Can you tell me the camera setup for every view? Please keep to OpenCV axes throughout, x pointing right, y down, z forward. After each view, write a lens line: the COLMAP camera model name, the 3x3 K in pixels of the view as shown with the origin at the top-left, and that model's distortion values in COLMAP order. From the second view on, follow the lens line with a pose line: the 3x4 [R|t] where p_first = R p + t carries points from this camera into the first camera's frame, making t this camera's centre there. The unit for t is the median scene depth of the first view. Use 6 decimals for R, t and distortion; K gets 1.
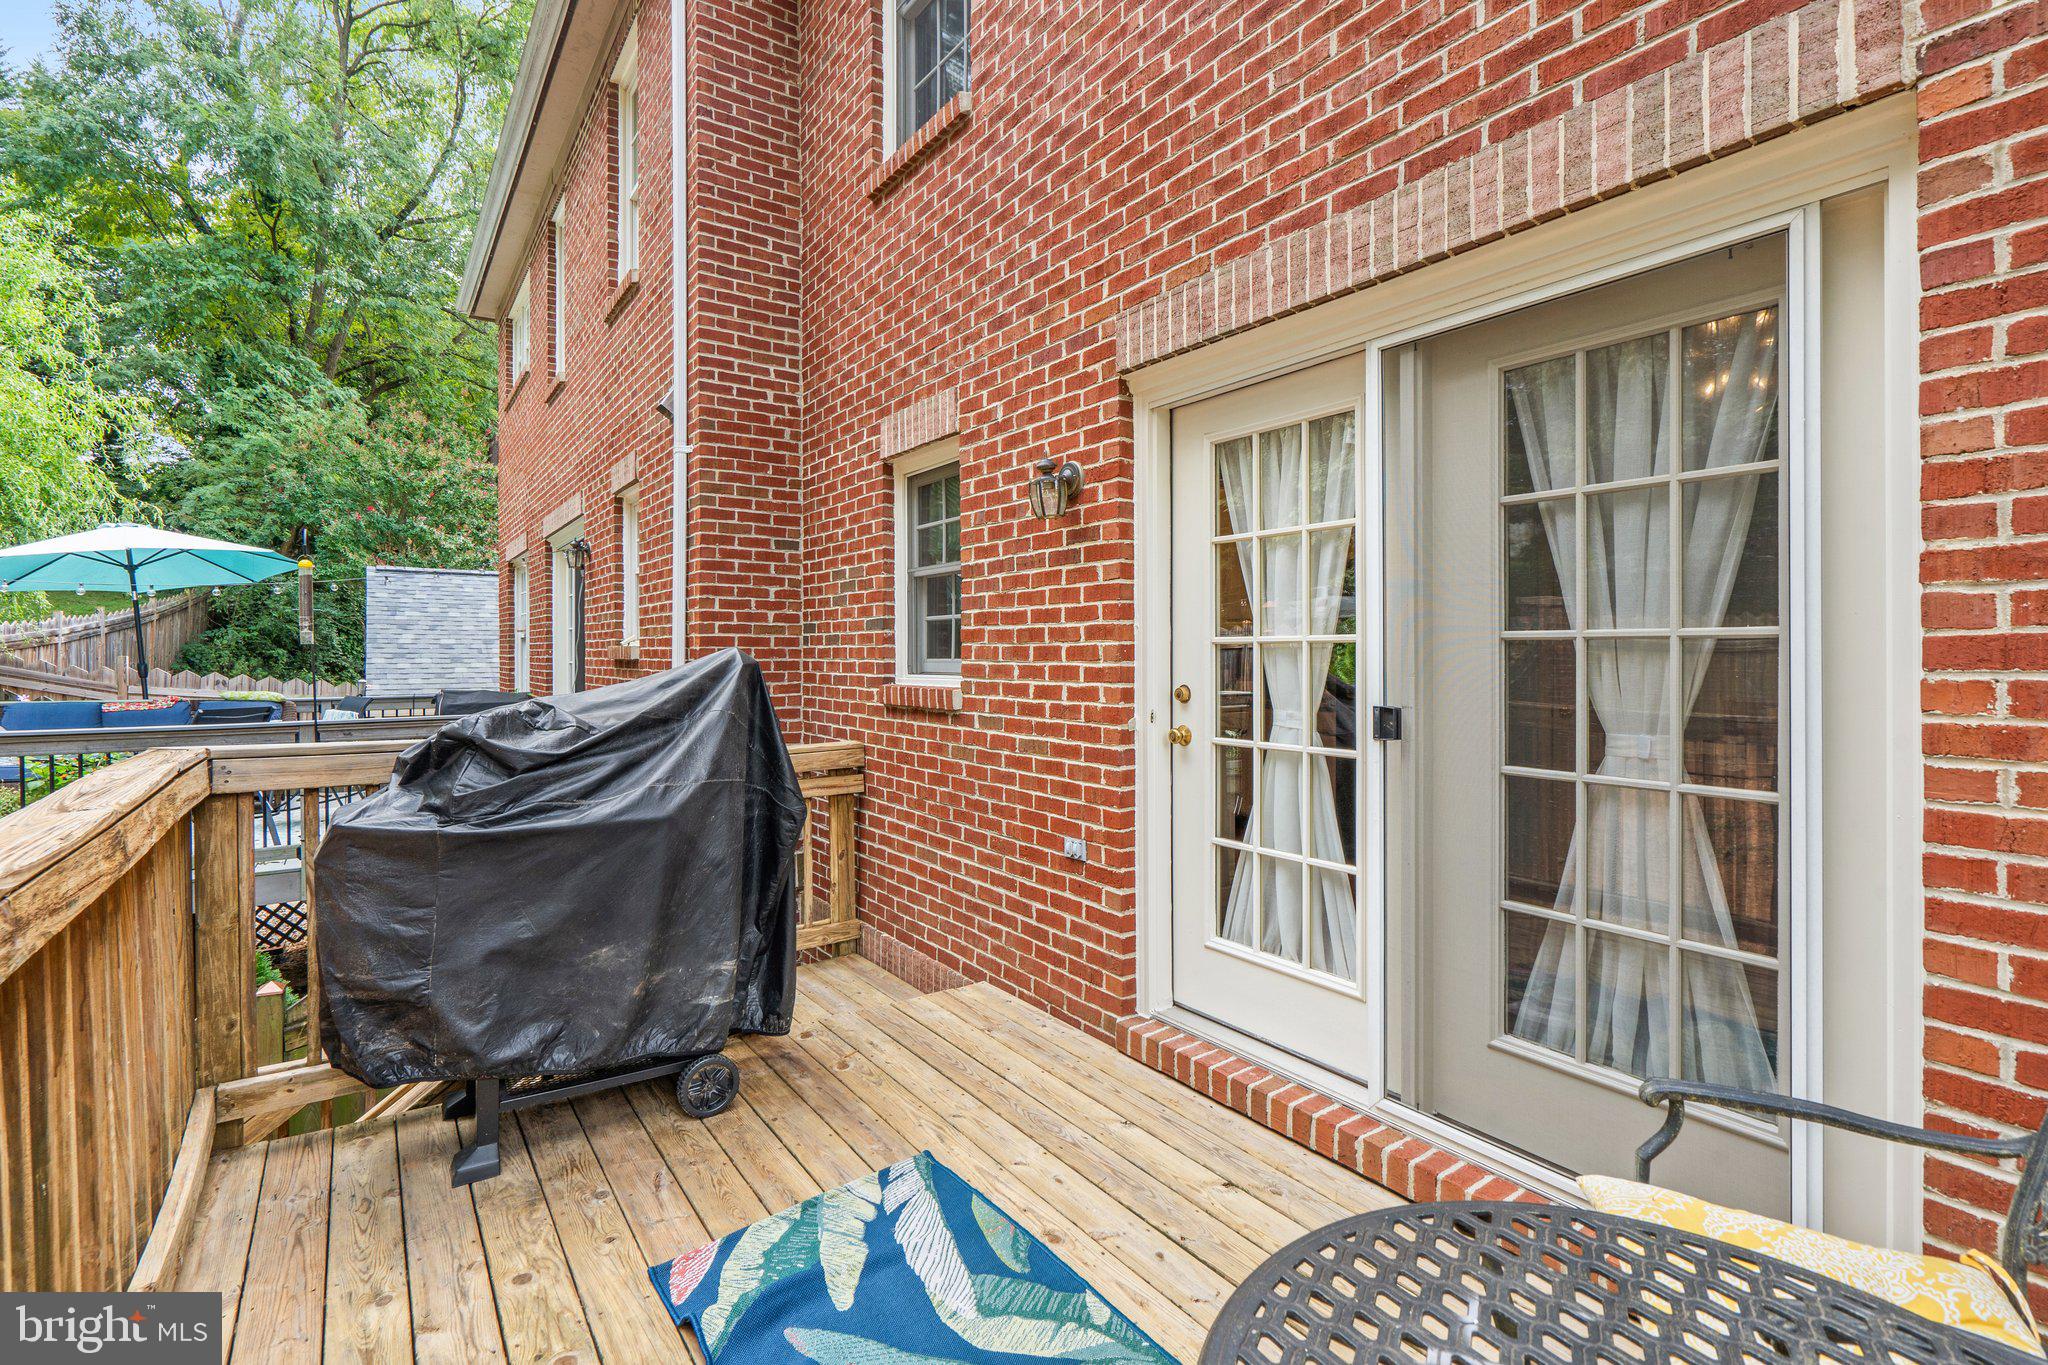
lens RADIAL K [[948.3, 0, 1016.7], [0, 948.3, 675.8], [0, 0, 1]] dist [-0.004209, -0.000285]
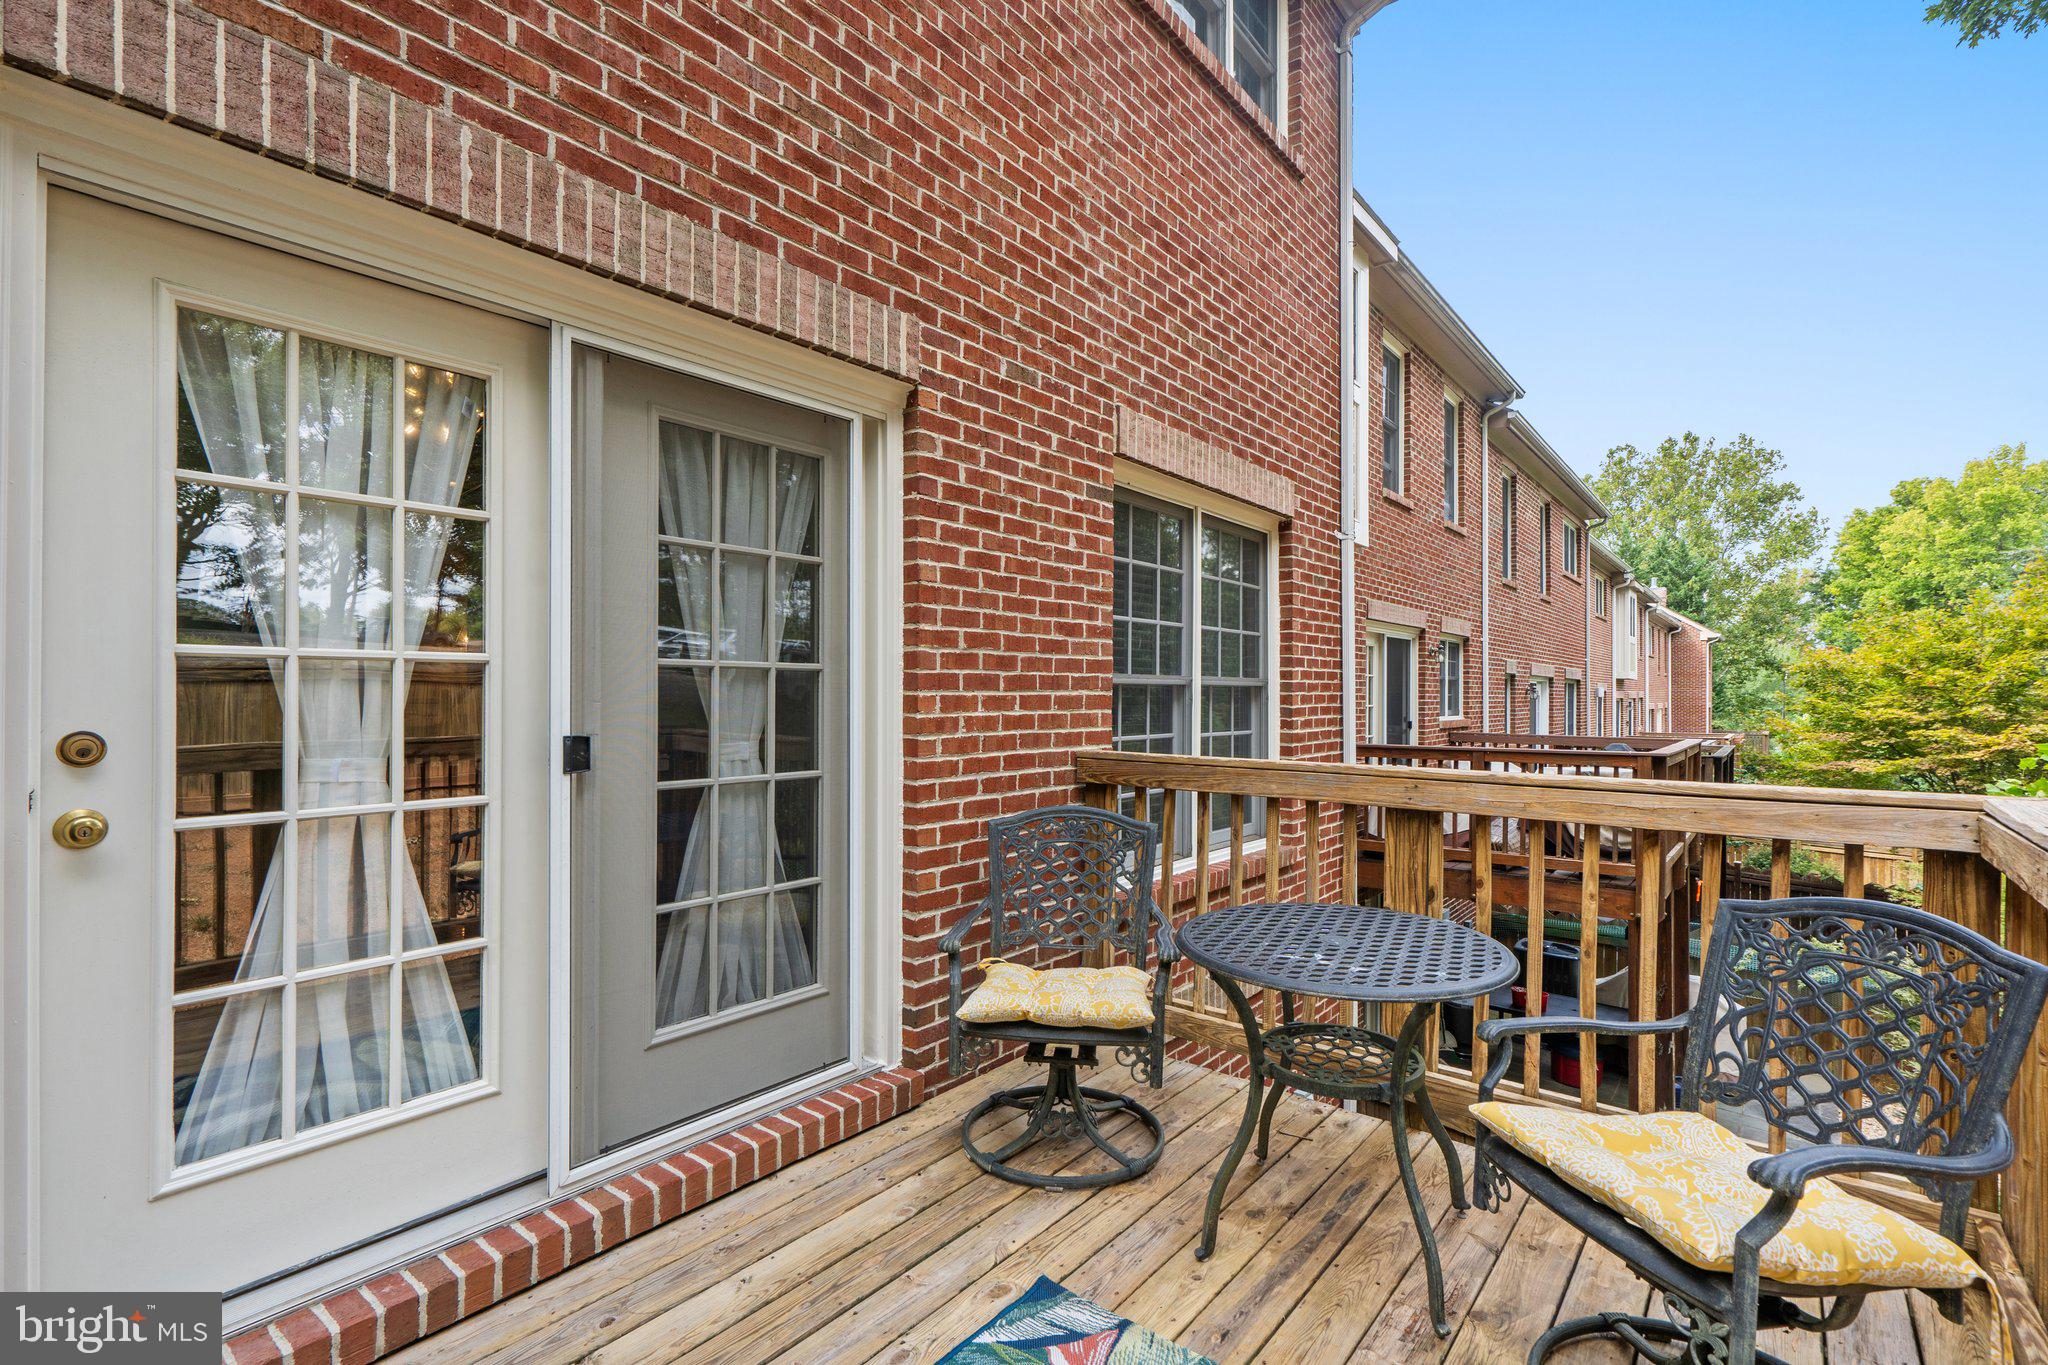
lens RADIAL K [[948.3, 0, 1015.1], [0, 948.3, 684.2], [0, 0, 1]] dist [-0.004209, -0.000285]
pose [[-0.275901, -0.001661, 0.961185, -0.616542], [0.009465, 0.999945, 0.004445, -0.016749], [-0.961139, 0.010324, -0.275871, 0.871163]]
